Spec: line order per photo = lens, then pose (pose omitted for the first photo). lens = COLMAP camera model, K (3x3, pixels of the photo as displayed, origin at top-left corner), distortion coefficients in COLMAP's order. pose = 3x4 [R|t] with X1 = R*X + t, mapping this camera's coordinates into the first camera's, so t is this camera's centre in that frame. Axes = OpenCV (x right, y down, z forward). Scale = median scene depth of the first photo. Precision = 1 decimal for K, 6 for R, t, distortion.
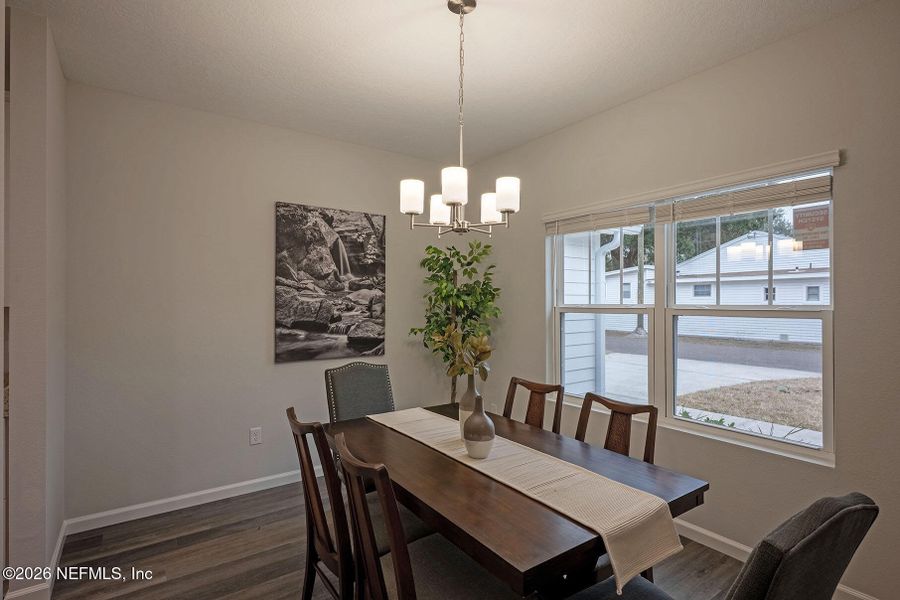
lens RADIAL K [[430.3, 0, 451.0], [0, 430.3, 299.8], [0, 0, 1]] dist [-0.002700, 0.003648]
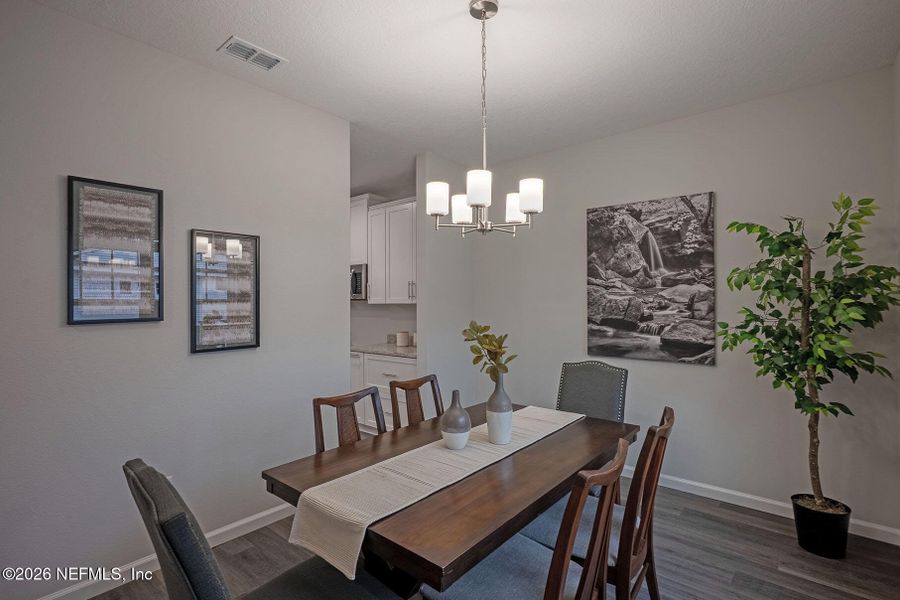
lens RADIAL K [[430.3, 0, 458.0], [0, 430.3, 297.7], [0, 0, 1]] dist [-0.002700, 0.003648]
pose [[0.272221, -0.007477, -0.962206, 0.522384], [0.010875, 0.999930, -0.004694, 0.000684], [0.962173, -0.009186, 0.272283, 0.347927]]
